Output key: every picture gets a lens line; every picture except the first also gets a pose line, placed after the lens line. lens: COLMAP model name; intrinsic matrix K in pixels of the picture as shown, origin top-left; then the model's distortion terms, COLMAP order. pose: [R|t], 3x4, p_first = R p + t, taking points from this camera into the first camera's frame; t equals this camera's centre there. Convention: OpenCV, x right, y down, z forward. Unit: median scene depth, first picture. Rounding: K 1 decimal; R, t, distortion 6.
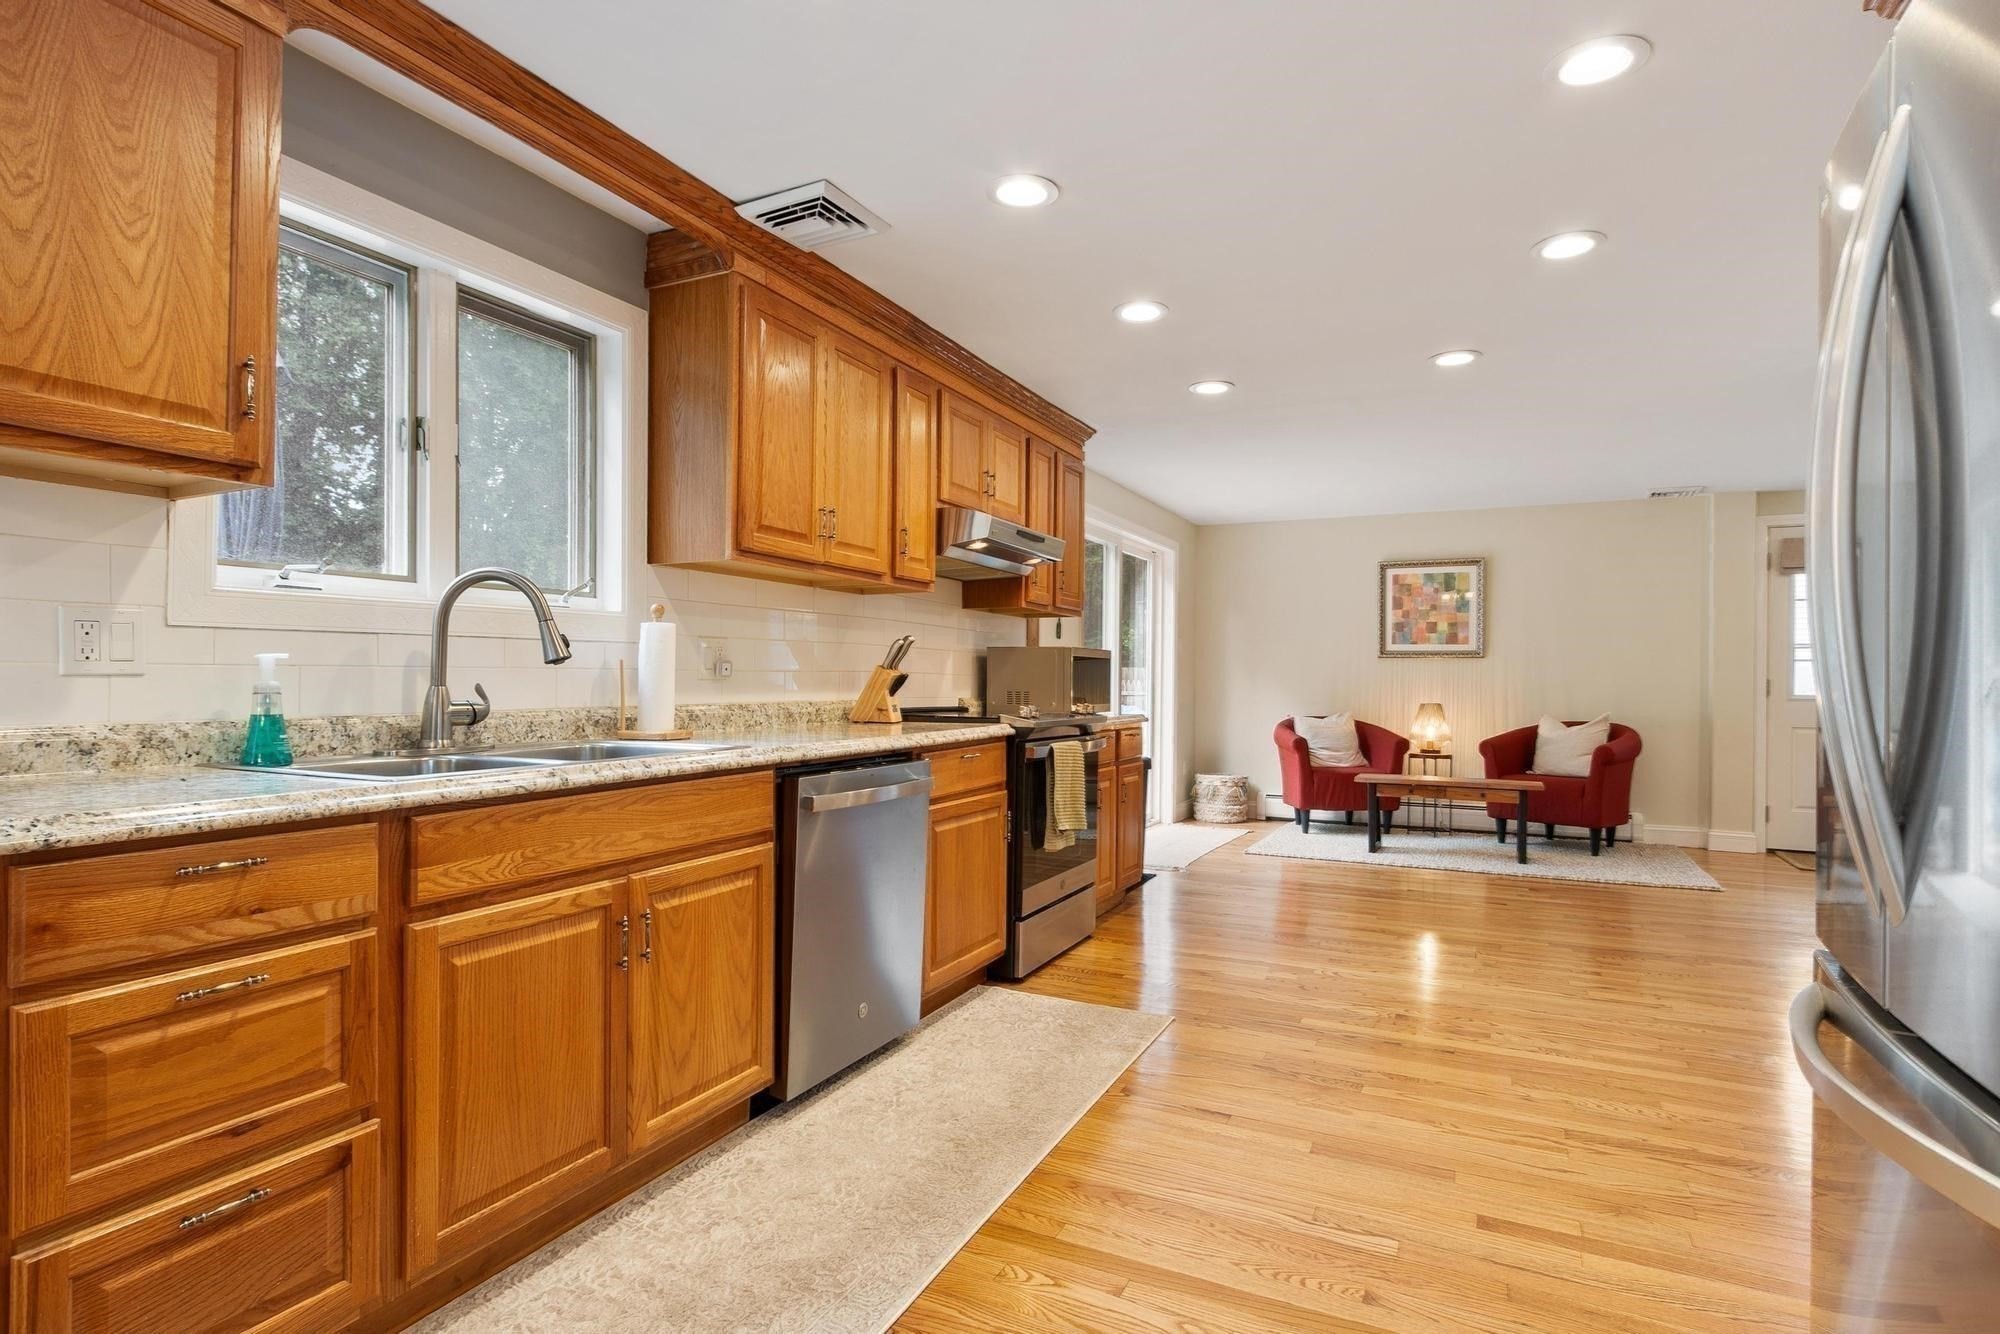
lens RADIAL K [[1016.1, 0, 999.6], [0, 1016.1, 674.3], [0, 0, 1]] dist [0.002811, -0.000543]
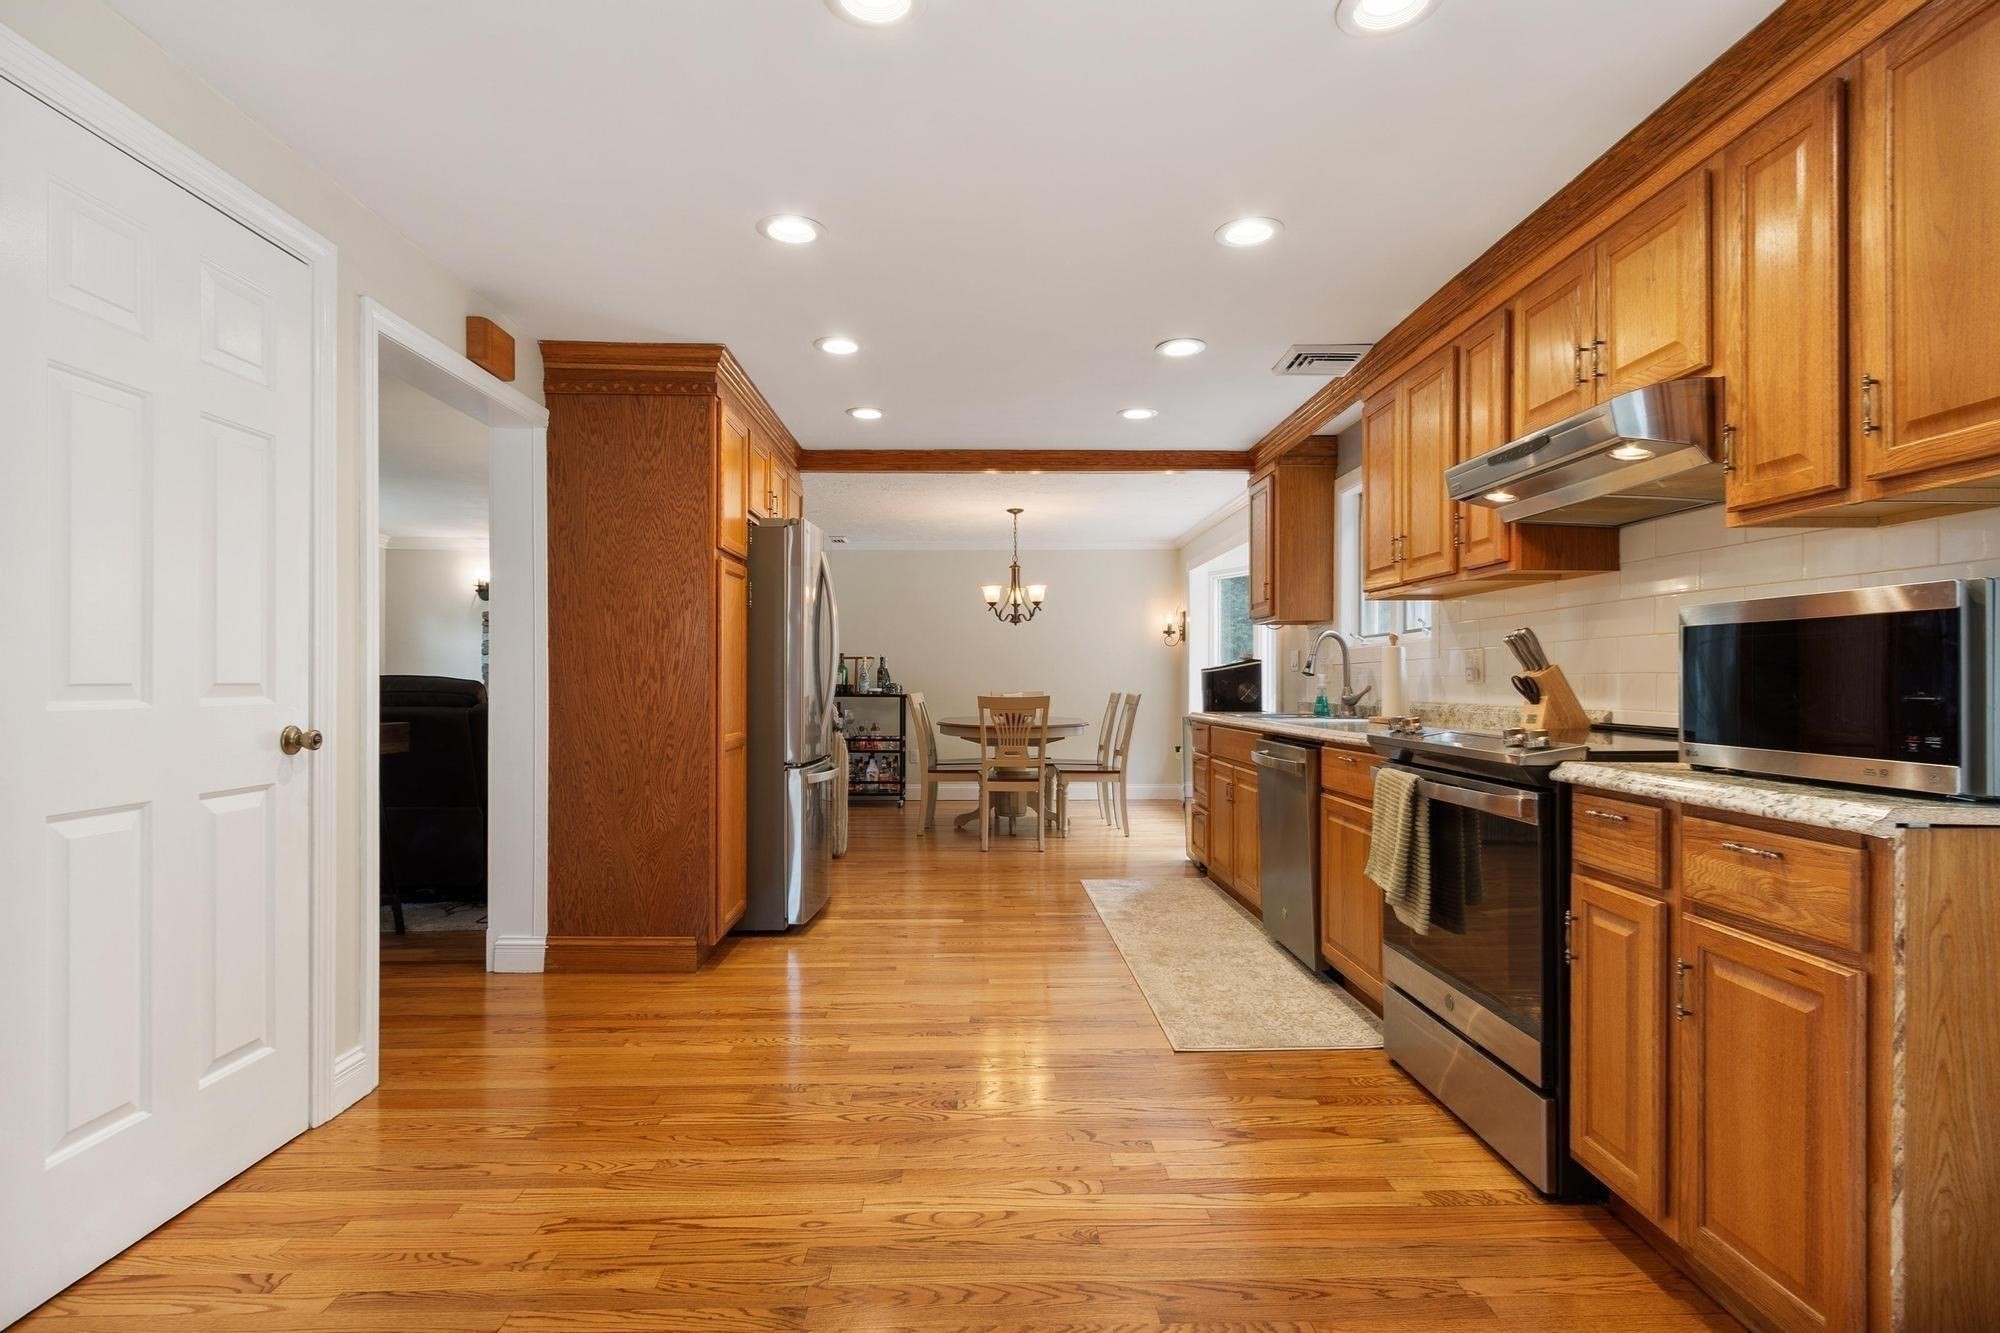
lens RADIAL K [[988.3, 0, 1000.3], [0, 988.3, 675.9], [0, 0, 1]] dist [-0.001021, -0.000689]
pose [[-0.887624, -0.009918, -0.460462, 0.474490], [-0.005319, 0.999922, -0.011283, 0.007511], [0.460538, -0.007566, -0.887608, 1.125564]]
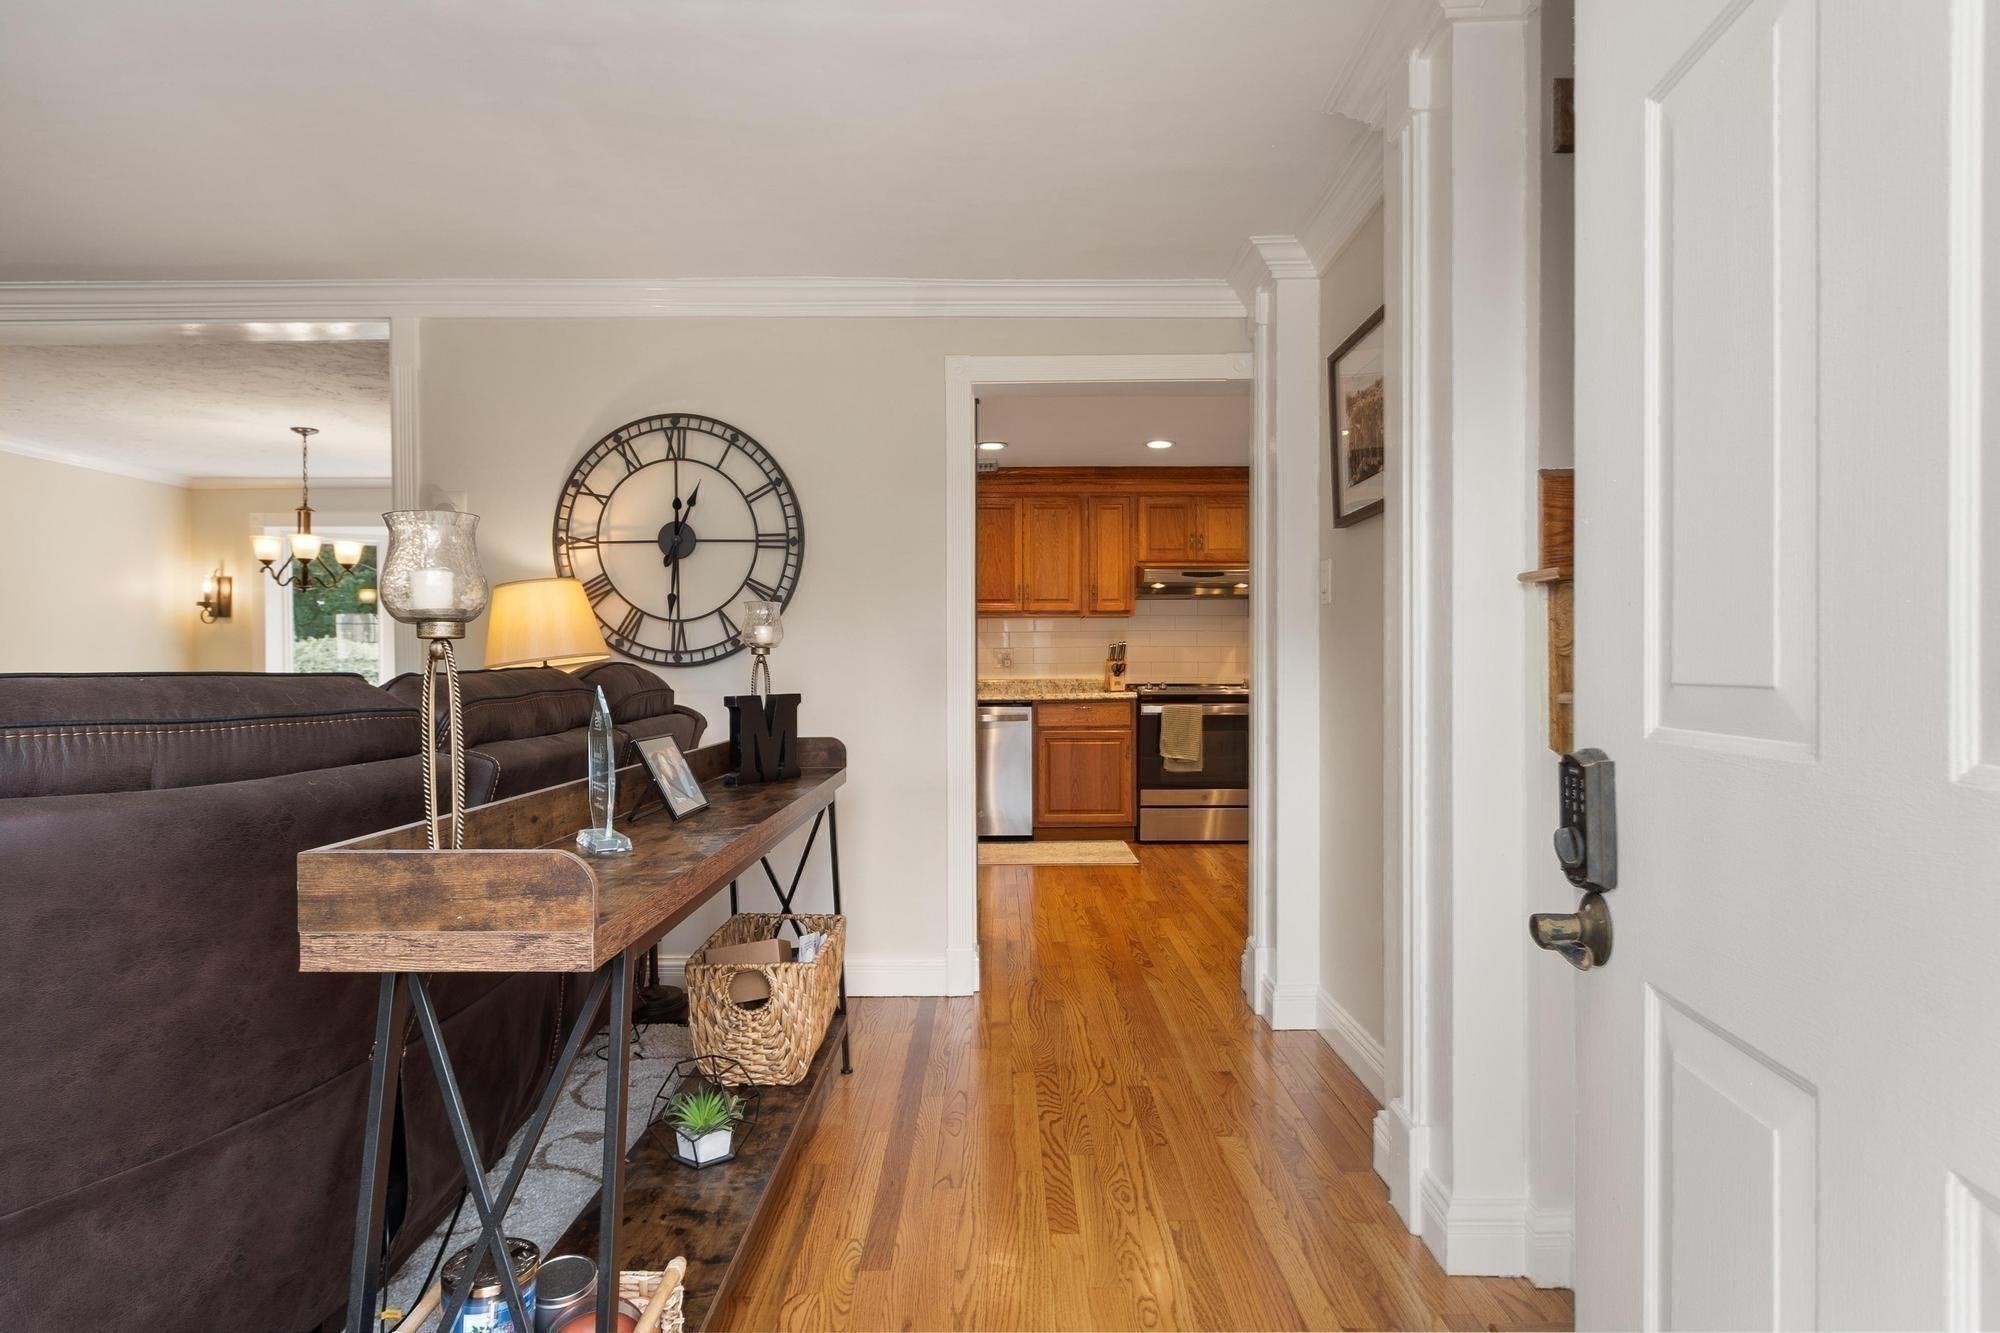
lens RADIAL K [[1101.0, 0, 1000.0], [0, 1101.0, 666.5], [0, 0, 1]] dist [0.002950, 0.000724]
pose [[0.439220, -0.008612, -0.898338, 1.140143], [0.011788, 0.999923, -0.003822, 0.006933], [0.898302, -0.008911, 0.439288, -0.015578]]
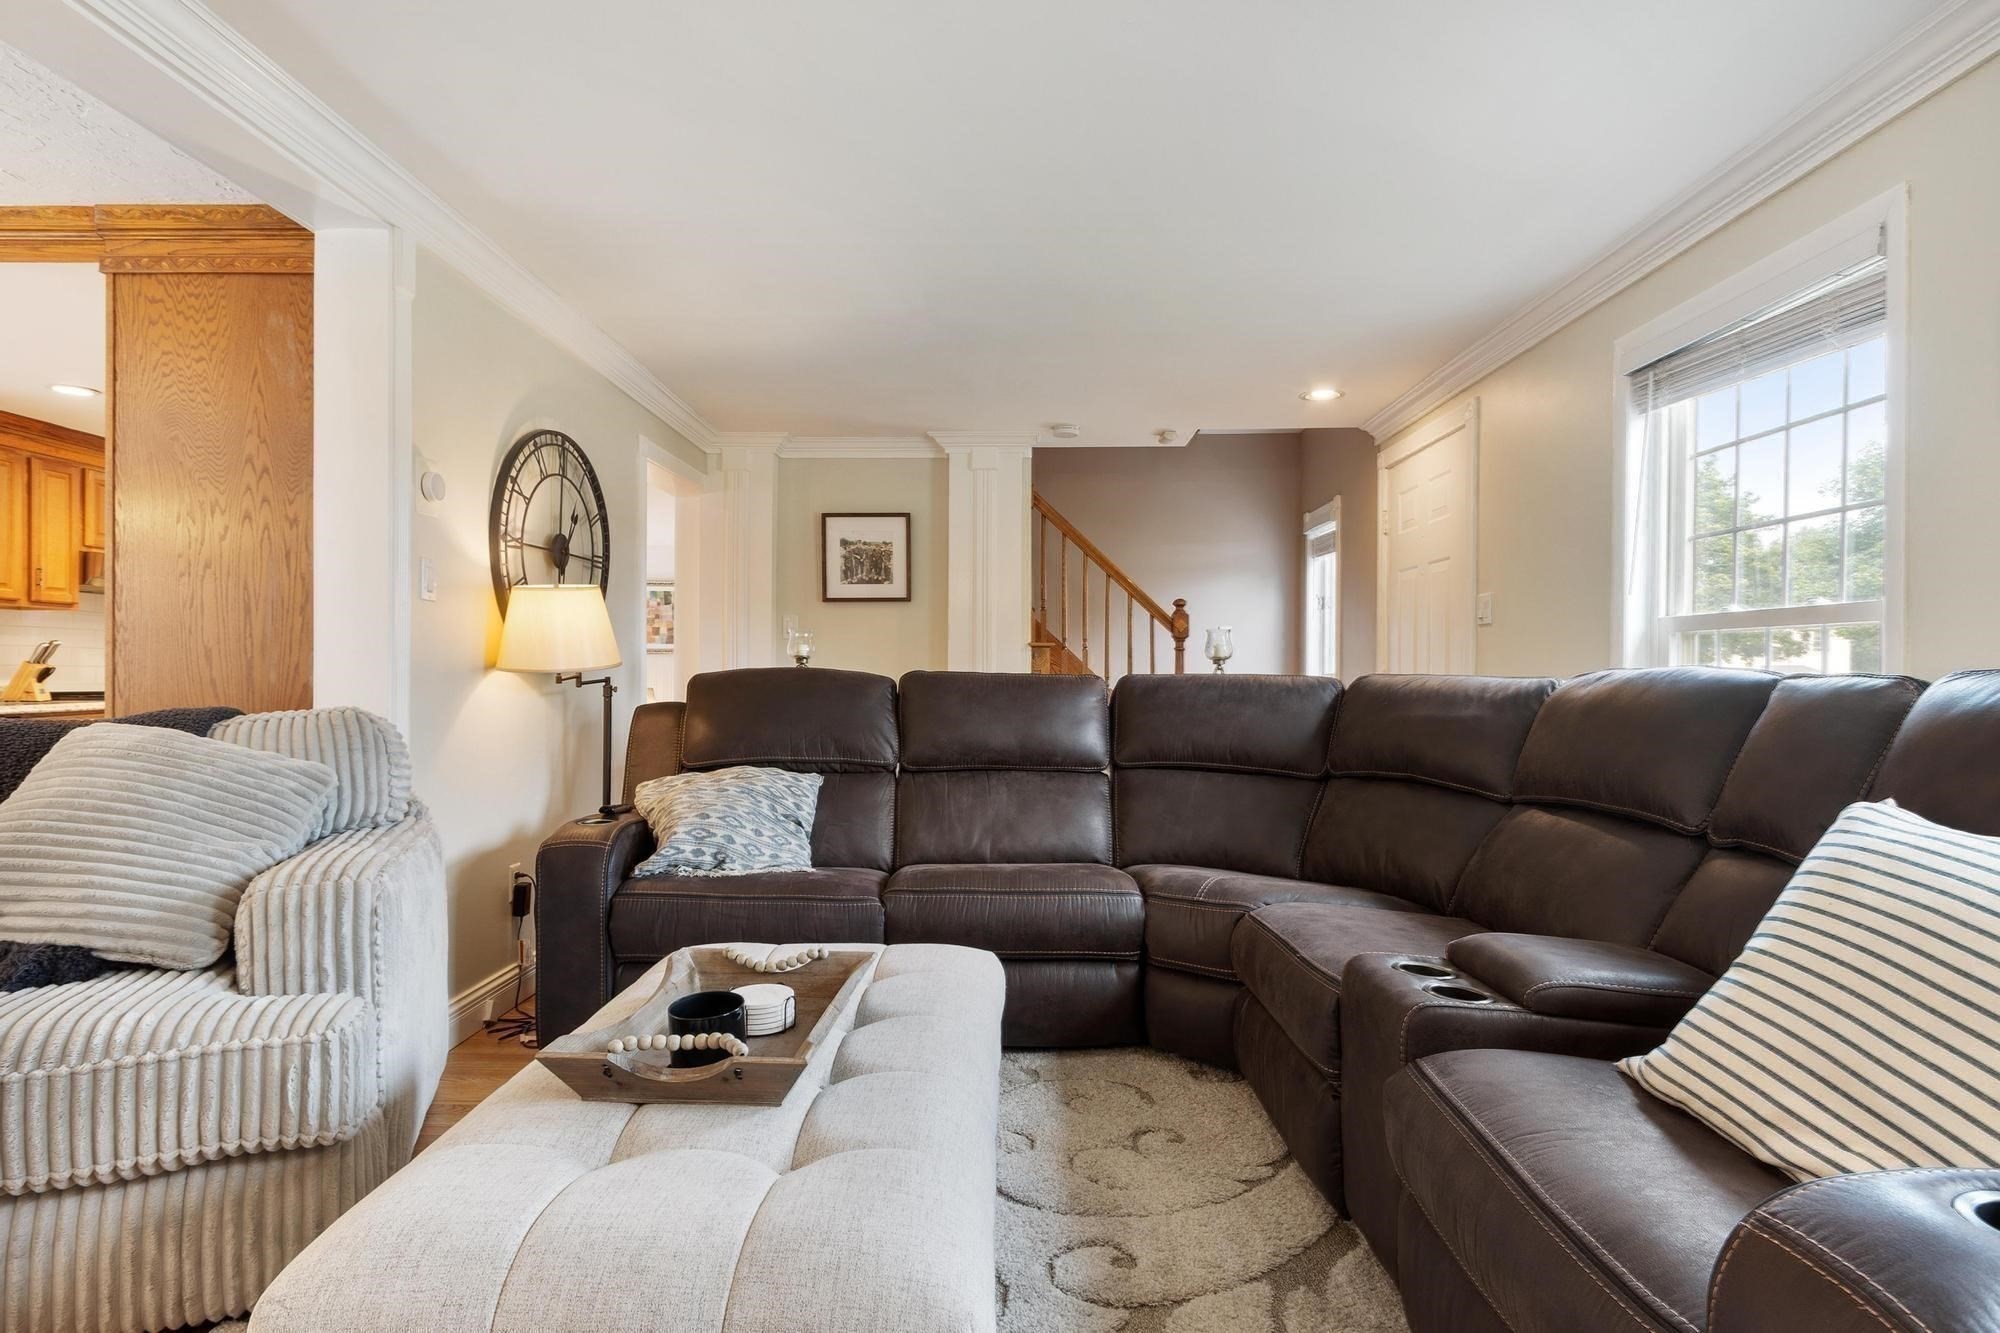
lens RADIAL K [[1074.5, 0, 1002.2], [0, 1074.5, 673.0], [0, 0, 1]] dist [0.005331, -0.000645]
pose [[0.905031, -0.003105, 0.425334, 0.353528], [0.000070, 0.999974, 0.007152, -0.002151], [-0.425345, -0.006443, 0.905008, -0.704558]]
